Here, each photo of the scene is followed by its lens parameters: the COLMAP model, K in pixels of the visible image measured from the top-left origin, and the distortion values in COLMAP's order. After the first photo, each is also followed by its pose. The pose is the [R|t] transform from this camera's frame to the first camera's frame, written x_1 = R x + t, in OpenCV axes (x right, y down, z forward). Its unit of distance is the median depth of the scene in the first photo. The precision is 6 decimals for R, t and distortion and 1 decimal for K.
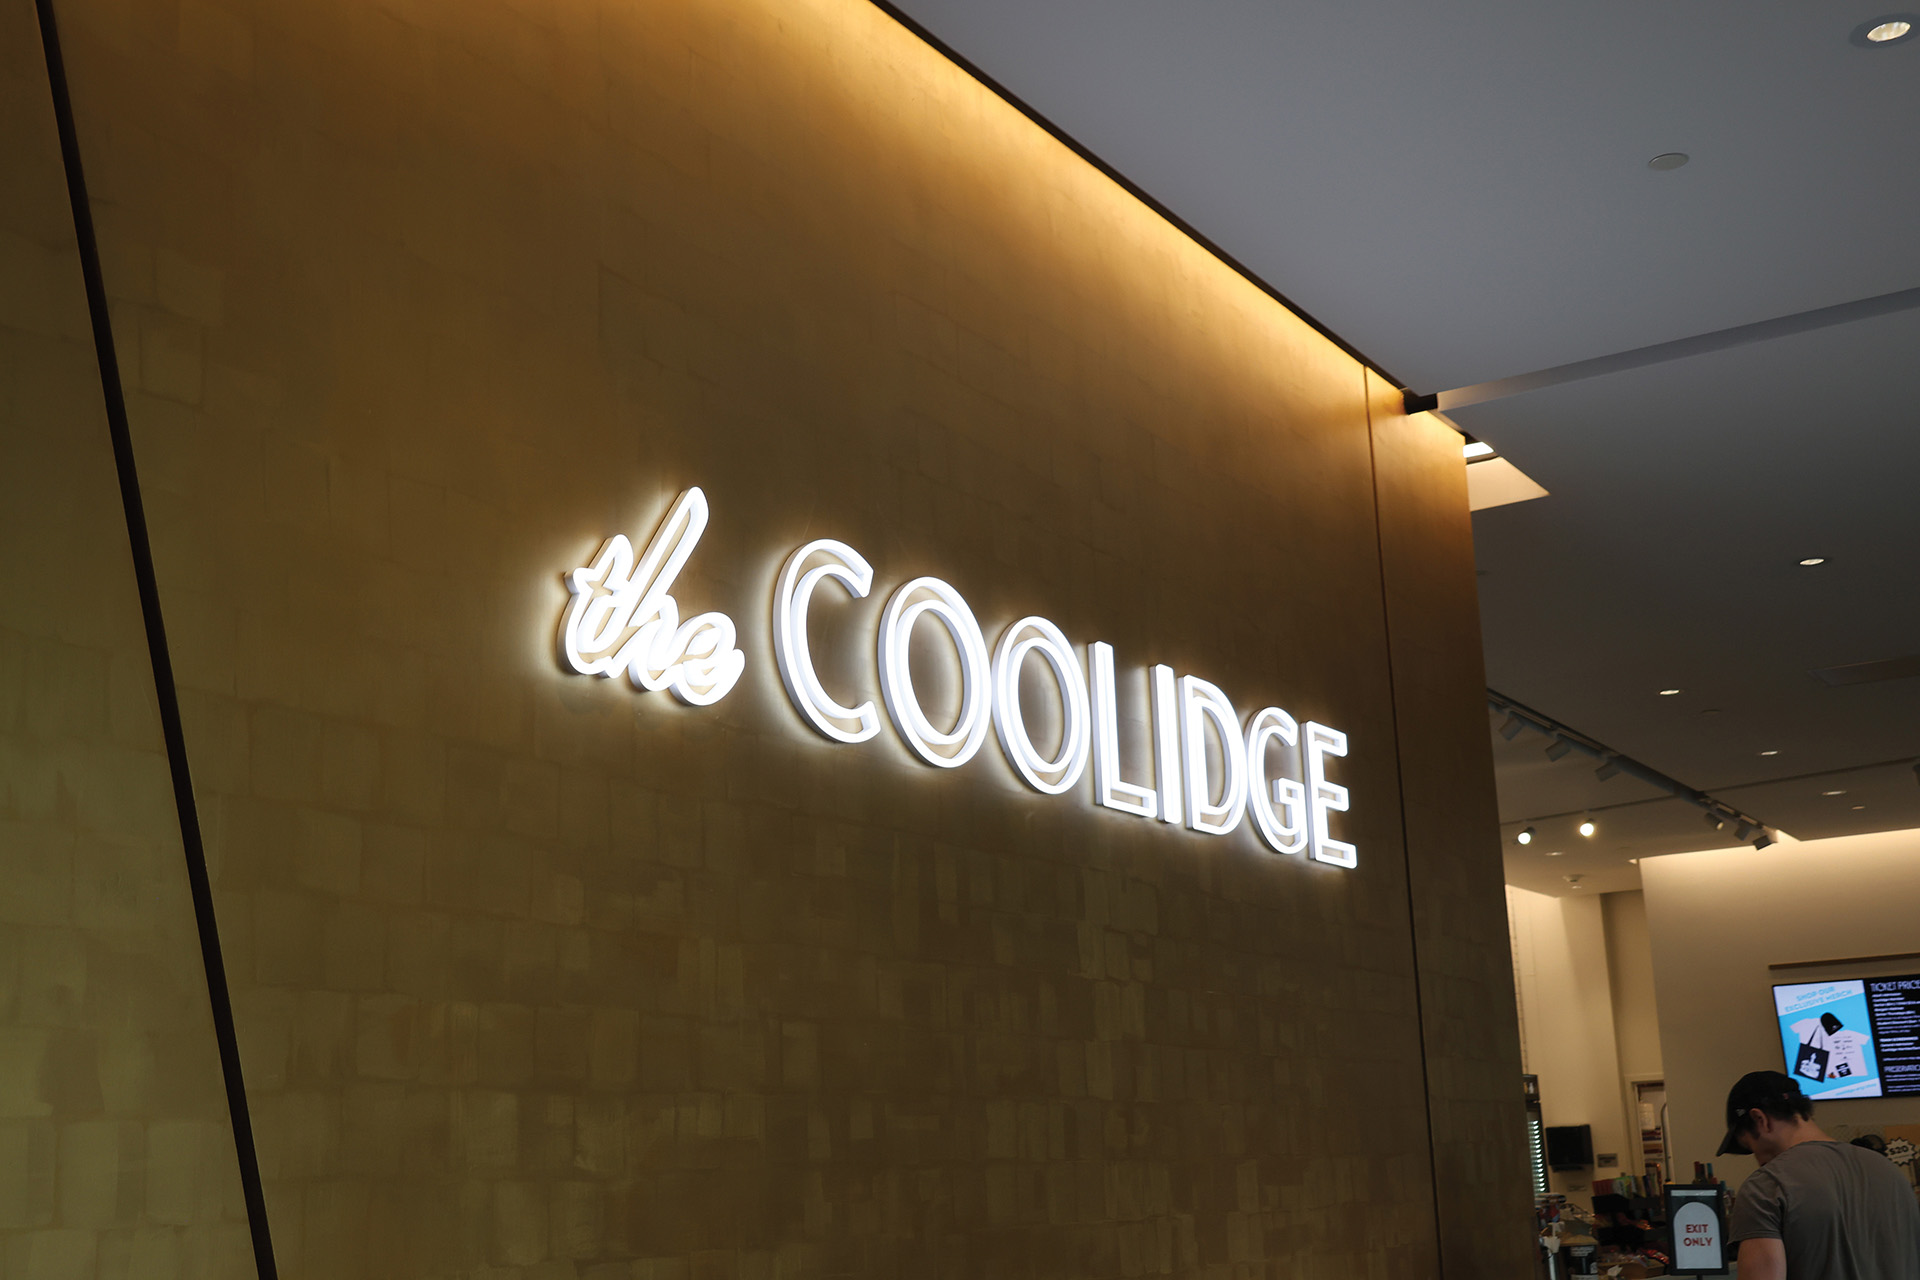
lens RADIAL K [[2366.1, 0, 958.5], [0, 2366.1, 642.6], [0, 0, 1]] dist [-0.002124, 0.000000]
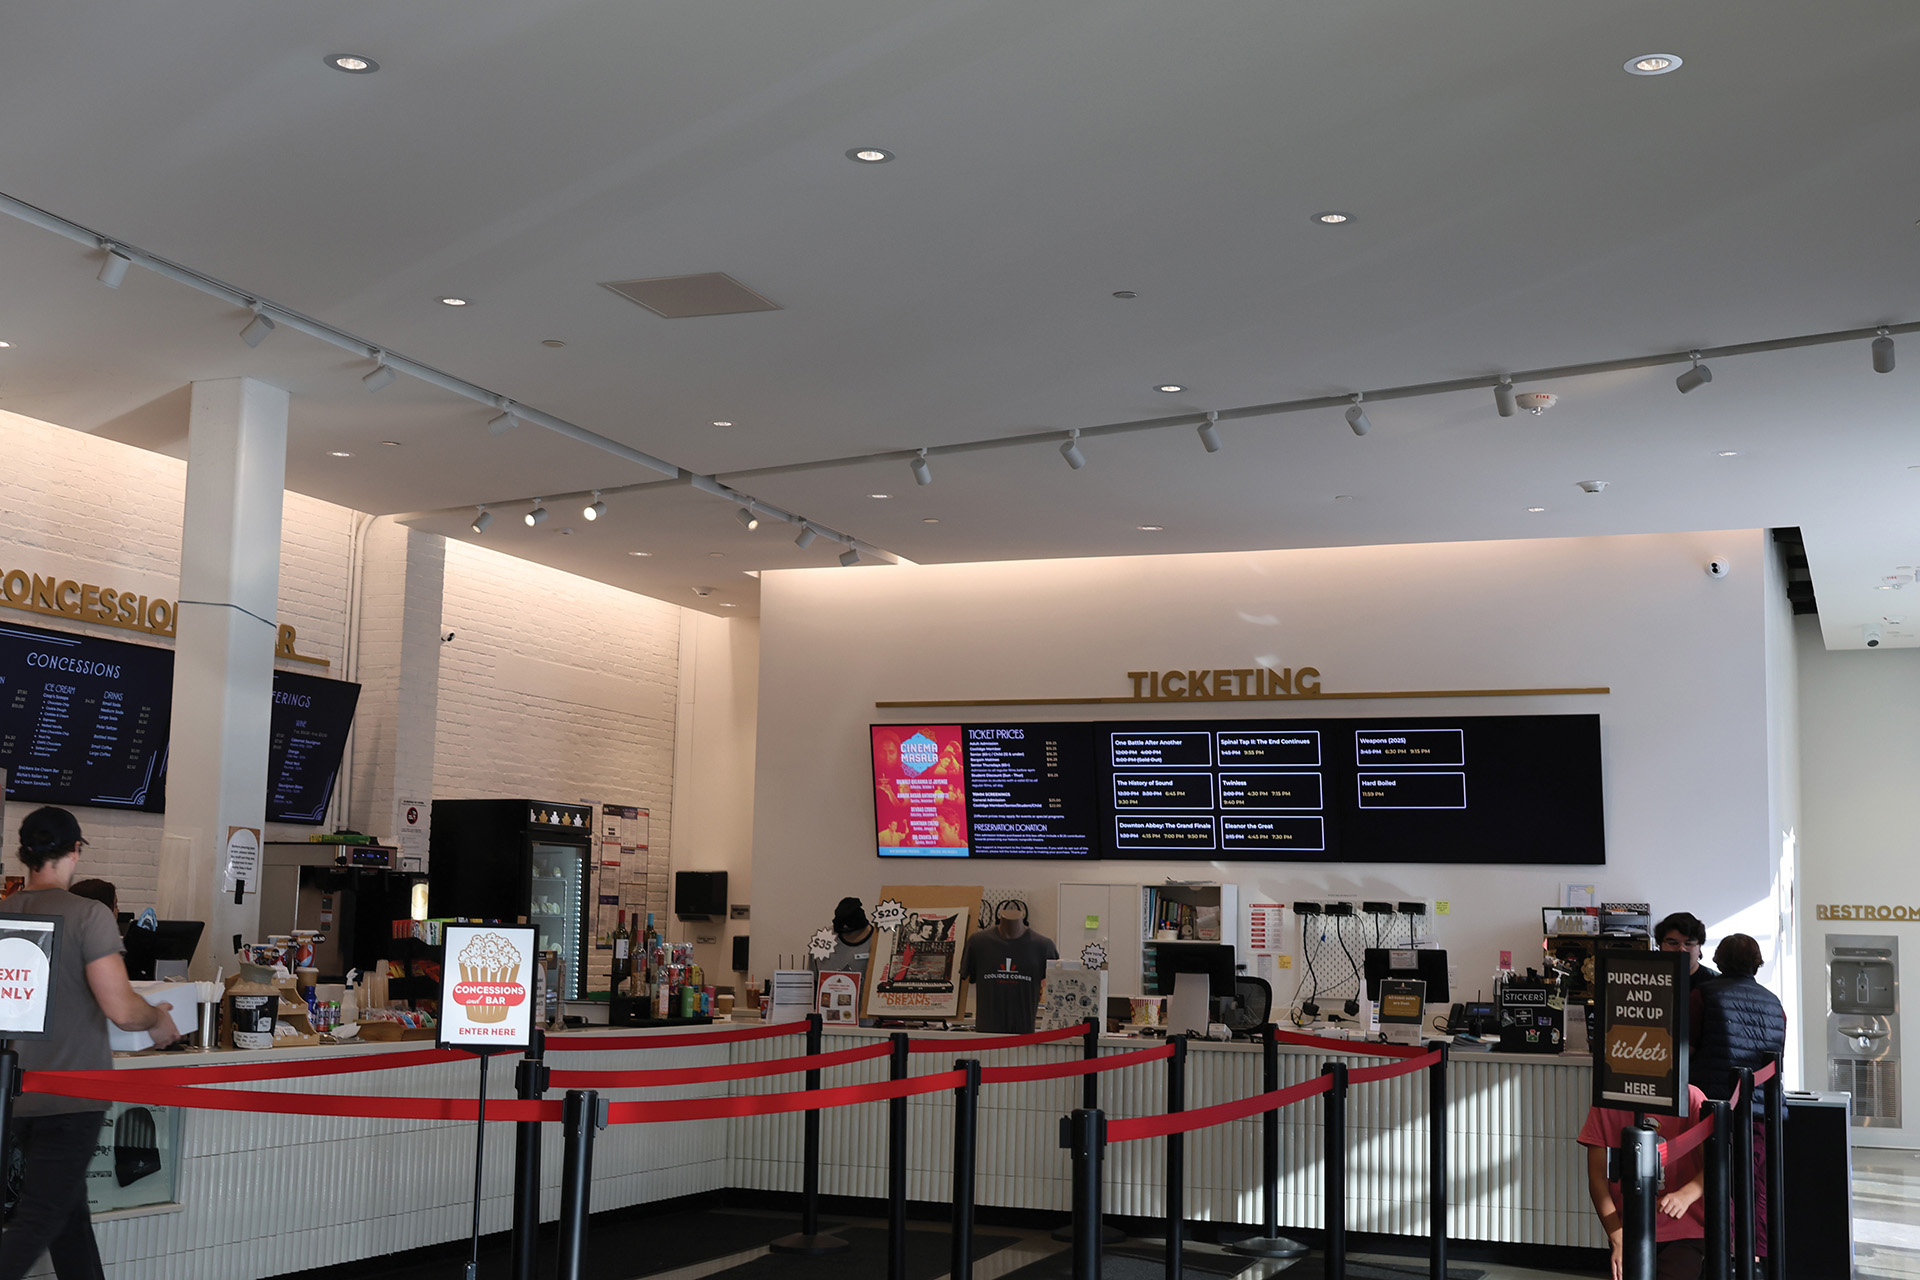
lens RADIAL K [[2366.1, 0, 961.9], [0, 2366.1, 639.0], [0, 0, 1]] dist [-0.002124, 0.000000]
pose [[0.984194, 0.083371, 0.156244, 0.244086], [-0.099056, 0.990495, 0.095437, 0.027573], [-0.146803, -0.109406, 0.983097, 0.142964]]
